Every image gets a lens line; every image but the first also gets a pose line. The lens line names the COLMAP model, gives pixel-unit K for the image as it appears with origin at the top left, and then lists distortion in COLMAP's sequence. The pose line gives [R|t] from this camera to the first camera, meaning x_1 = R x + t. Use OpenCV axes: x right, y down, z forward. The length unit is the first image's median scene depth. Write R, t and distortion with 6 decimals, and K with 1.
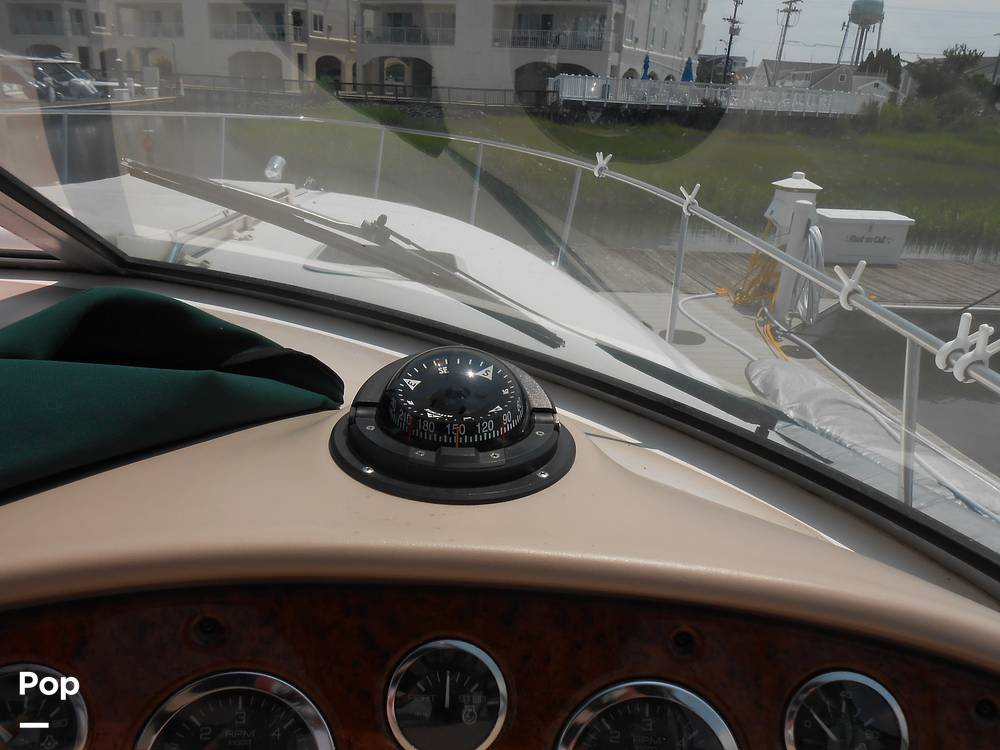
lens RADIAL K [[762.2, 0, 507.1], [0, 762.2, 364.2], [0, 0, 1]] dist [-0.012214, 0.008275]
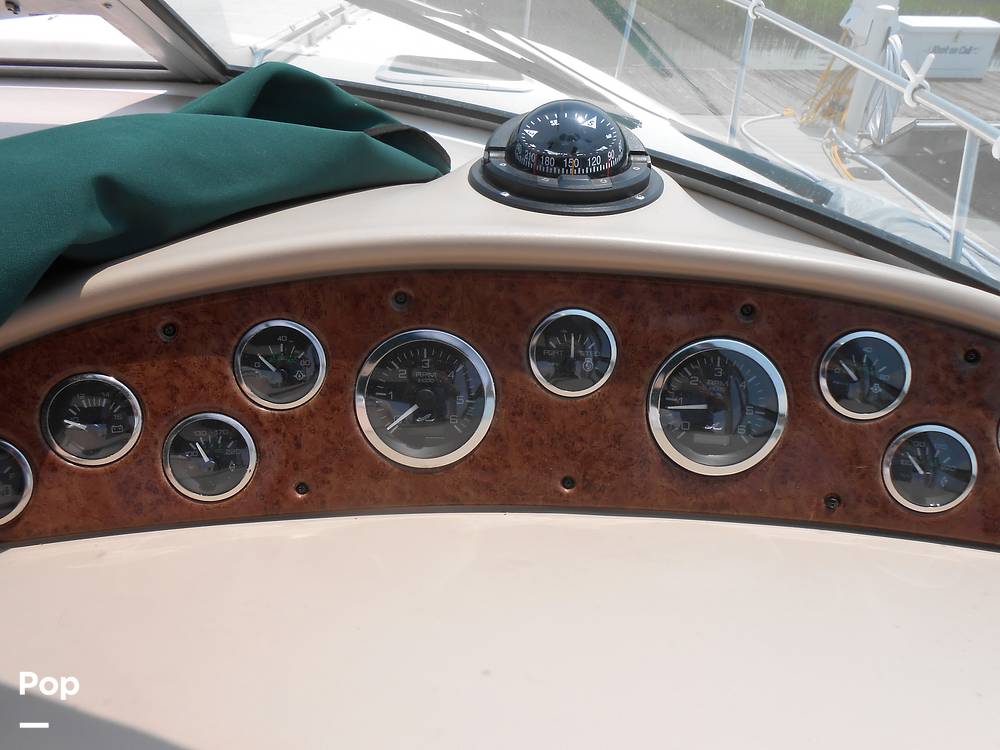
lens RADIAL K [[773.0, 0, 500.0], [0, 773.0, 375.0], [0, 0, 1]] dist [-0.028795, 0.002225]
pose [[0.997455, -0.000388, -0.071304, -0.023787], [0.016017, 0.975647, 0.218760, 0.036971], [0.069483, -0.219345, 0.973170, -0.083870]]
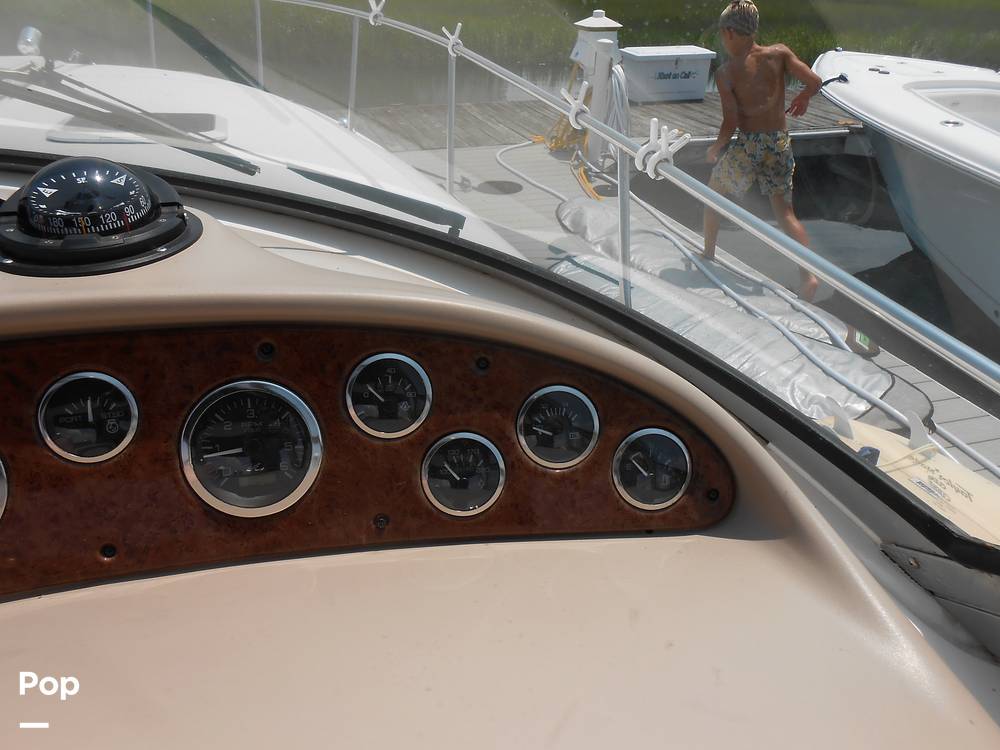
lens RADIAL K [[759.6, 0, 505.7], [0, 759.6, 377.9], [0, 0, 1]] dist [-0.055472, 0.062136]
pose [[0.974846, -0.146470, 0.167994, 0.090495], [0.112289, 0.973854, 0.197484, 0.042336], [-0.192528, -0.173653, 0.965804, -0.087326]]
